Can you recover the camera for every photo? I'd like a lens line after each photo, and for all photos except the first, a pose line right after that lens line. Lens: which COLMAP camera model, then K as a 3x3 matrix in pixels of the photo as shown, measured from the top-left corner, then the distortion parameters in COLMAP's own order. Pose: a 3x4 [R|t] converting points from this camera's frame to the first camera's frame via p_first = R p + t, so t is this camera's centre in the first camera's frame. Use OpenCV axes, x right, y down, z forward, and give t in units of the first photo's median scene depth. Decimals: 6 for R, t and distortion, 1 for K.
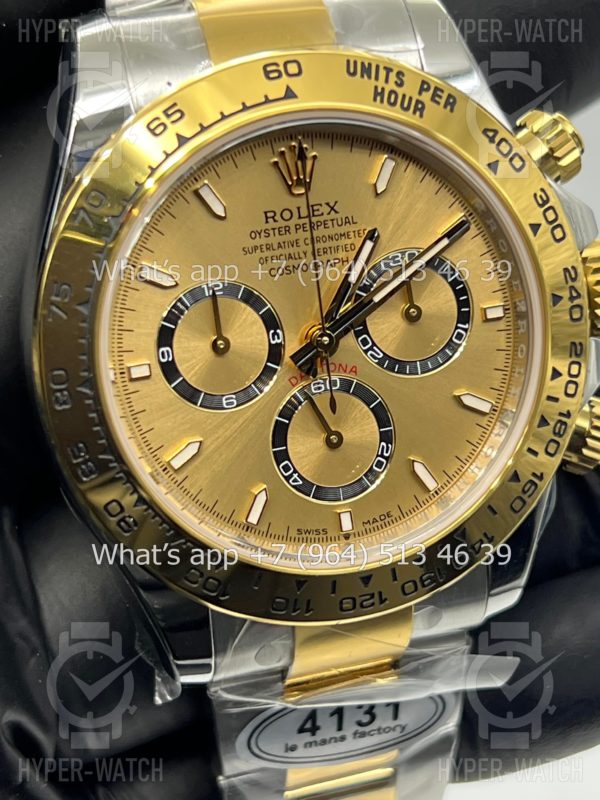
lens RADIAL K [[1907.1, 0, 284.8], [0, 1907.1, 399.5], [0, 0, 1]] dist [0.271901, 0.000000]
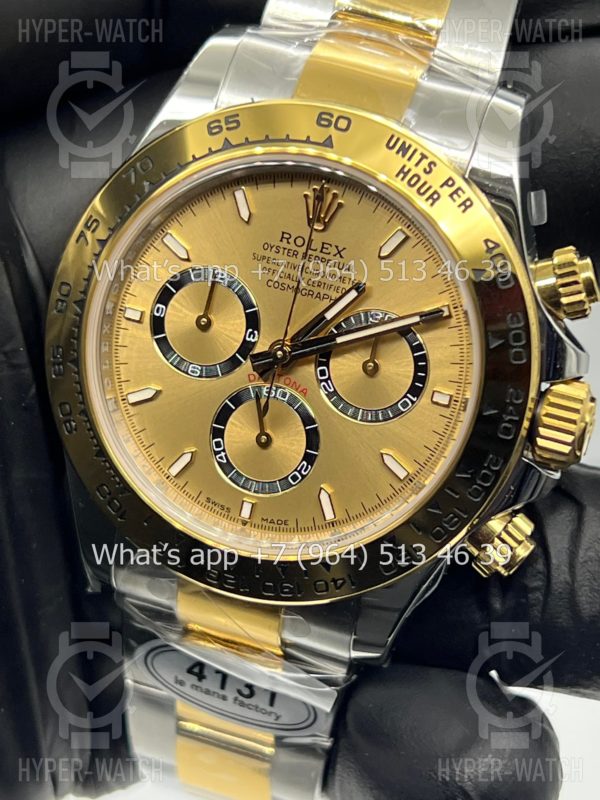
lens RADIAL K [[1907.1, 0, 303.7], [0, 1907.1, 399.9], [0, 0, 1]] dist [0.271901, 0.000000]
pose [[0.812711, 0.404719, -0.419170, 0.515486], [-0.407719, 0.908944, 0.087098, -0.109997], [0.416252, 0.100118, 0.903720, -0.021732]]
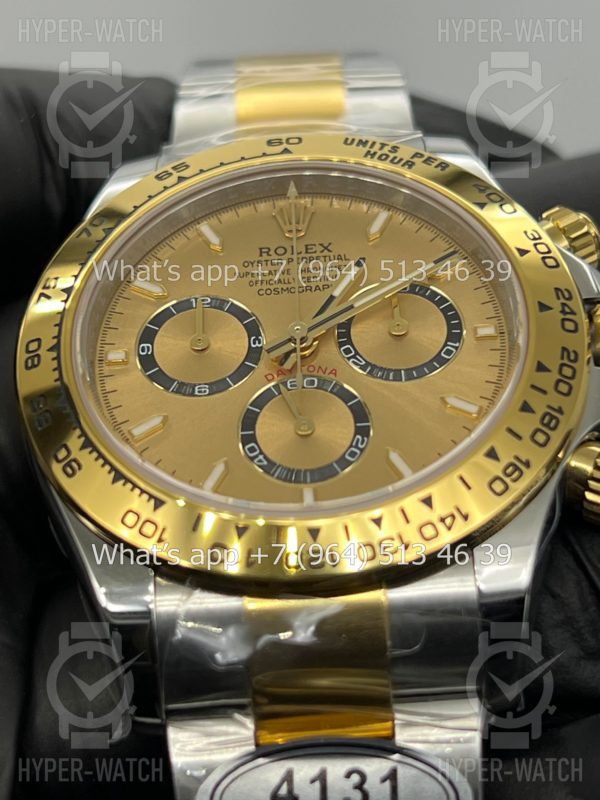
lens RADIAL K [[1907.1, 0, 289.5], [0, 1907.1, 344.4], [0, 0, 1]] dist [0.271901, 0.000000]
pose [[0.942913, -0.112919, -0.313312, 0.328133], [-0.132072, 0.736846, -0.663034, 0.636164], [0.305732, 0.666564, 0.679868, 0.313947]]
